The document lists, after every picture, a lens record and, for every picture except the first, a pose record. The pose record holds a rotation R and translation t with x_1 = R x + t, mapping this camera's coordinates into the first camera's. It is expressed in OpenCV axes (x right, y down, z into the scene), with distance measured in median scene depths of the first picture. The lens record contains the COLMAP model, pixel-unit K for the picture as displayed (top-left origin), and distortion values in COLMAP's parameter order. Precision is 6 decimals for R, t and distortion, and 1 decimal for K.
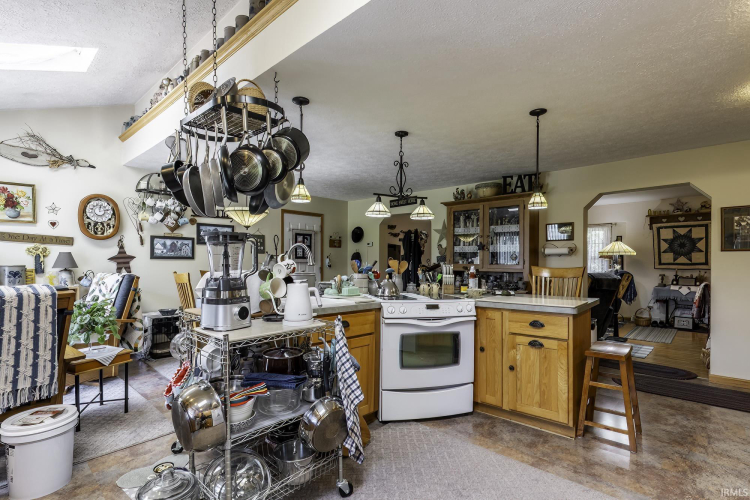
lens RADIAL K [[361.5, 0, 338.9], [0, 361.5, 250.1], [0, 0, 1]] dist [0.000283, -0.000145]
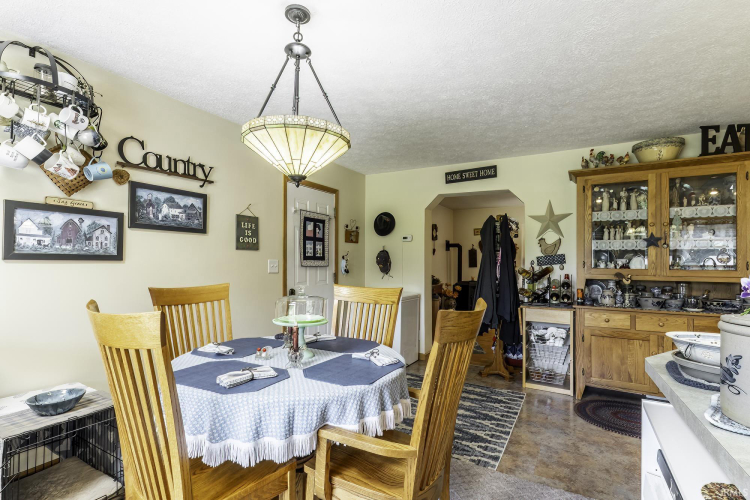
lens RADIAL K [[373.5, 0, 360.7], [0, 373.5, 247.6], [0, 0, 1]] dist [-0.001421, -0.000963]
pose [[0.964352, 0.009983, 0.264435, -0.239245], [-0.007884, 0.999928, -0.008995, 0.010685], [-0.264506, 0.006589, 0.964361, 0.477101]]
